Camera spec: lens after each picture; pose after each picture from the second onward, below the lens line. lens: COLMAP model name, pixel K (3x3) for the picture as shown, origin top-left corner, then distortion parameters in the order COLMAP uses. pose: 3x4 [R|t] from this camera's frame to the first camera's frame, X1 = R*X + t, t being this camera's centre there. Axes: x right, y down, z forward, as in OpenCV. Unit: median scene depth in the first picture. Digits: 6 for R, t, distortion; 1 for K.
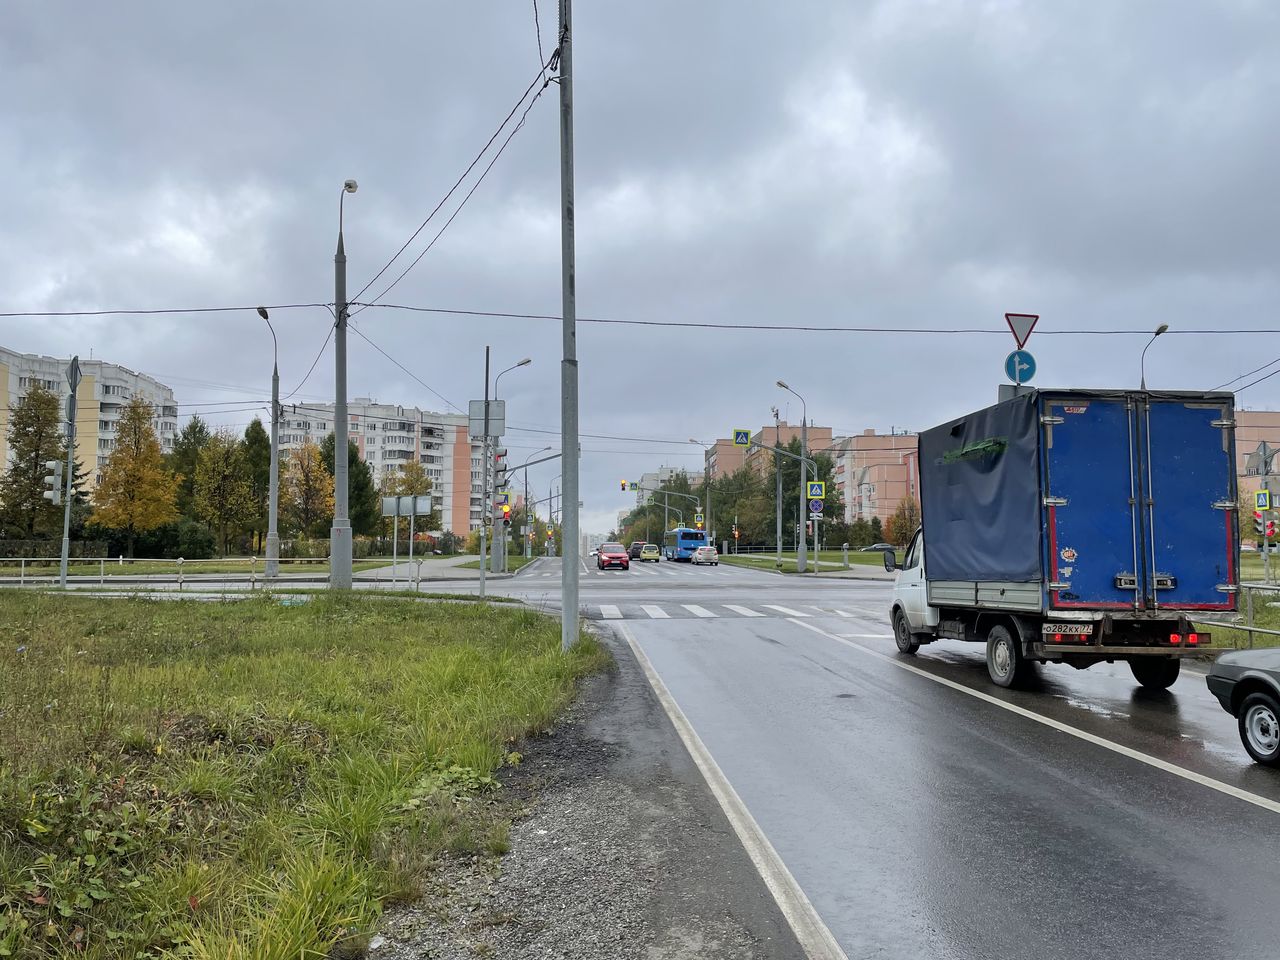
lens RADIAL K [[959.7, 0, 638.8], [0, 959.7, 477.1], [0, 0, 1]] dist [0.038952, -0.005100]
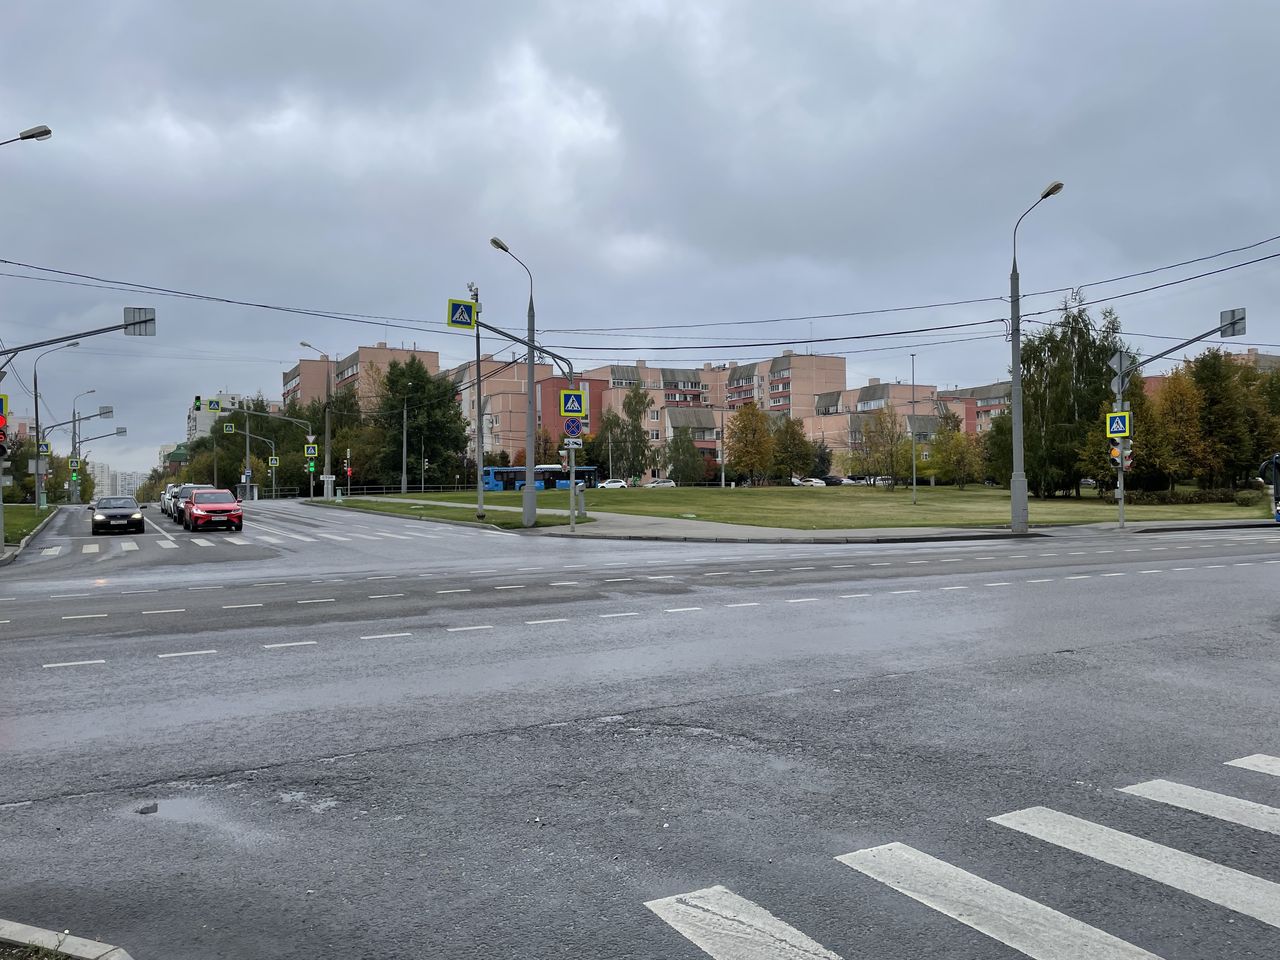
lens RADIAL K [[959.7, 0, 643.2], [0, 959.7, 482.9], [0, 0, 1]] dist [0.038952, -0.005100]
pose [[0.902546, -0.010723, 0.430460, -0.024093], [-0.020458, 0.997493, 0.067742, 0.010157], [-0.430107, -0.069947, 0.900064, 0.178492]]
